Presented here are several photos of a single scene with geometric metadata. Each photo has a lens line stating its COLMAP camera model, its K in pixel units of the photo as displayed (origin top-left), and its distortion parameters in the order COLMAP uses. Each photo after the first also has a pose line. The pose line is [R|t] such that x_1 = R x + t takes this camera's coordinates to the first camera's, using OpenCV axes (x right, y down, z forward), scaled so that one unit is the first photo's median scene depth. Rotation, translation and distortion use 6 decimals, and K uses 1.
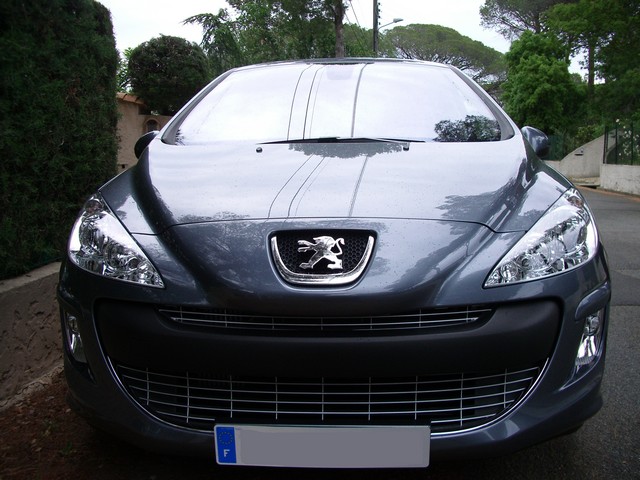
lens RADIAL K [[664.3, 0, 320.0], [0, 664.3, 240.0], [0, 0, 1]] dist [-0.240884, 0.265243]
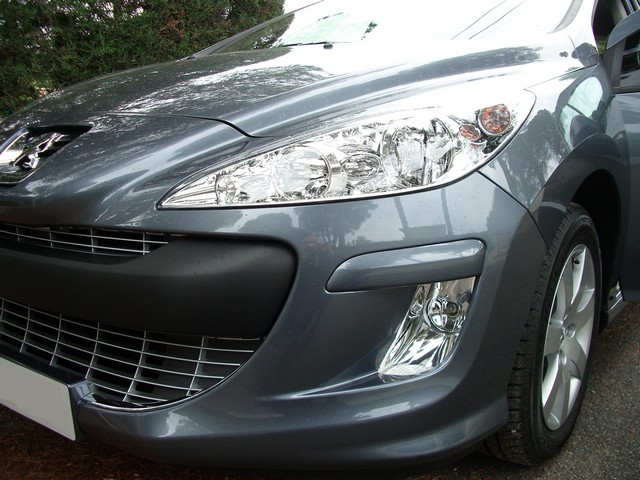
lens RADIAL K [[664.3, 0, 320.0], [0, 664.3, 240.0], [0, 0, 1]] dist [-0.240884, 0.265243]
pose [[0.835818, 0.110706, -0.537729, 0.648285], [-0.093652, 0.993853, 0.059044, 0.044001], [0.540960, 0.001009, 0.841047, 0.450353]]
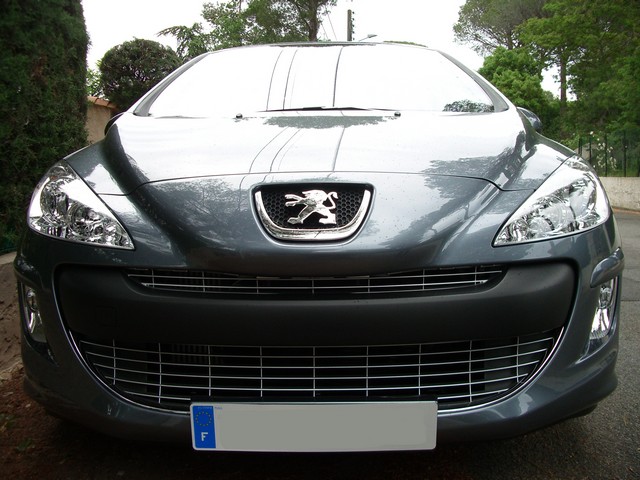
lens RADIAL K [[664.3, 0, 320.0], [0, 664.3, 240.0], [0, 0, 1]] dist [-0.240884, 0.265243]
pose [[0.999183, -0.002094, 0.040365, -0.020019], [0.003258, 0.999580, -0.028784, 0.077175], [-0.040288, 0.028892, 0.998770, 0.097795]]
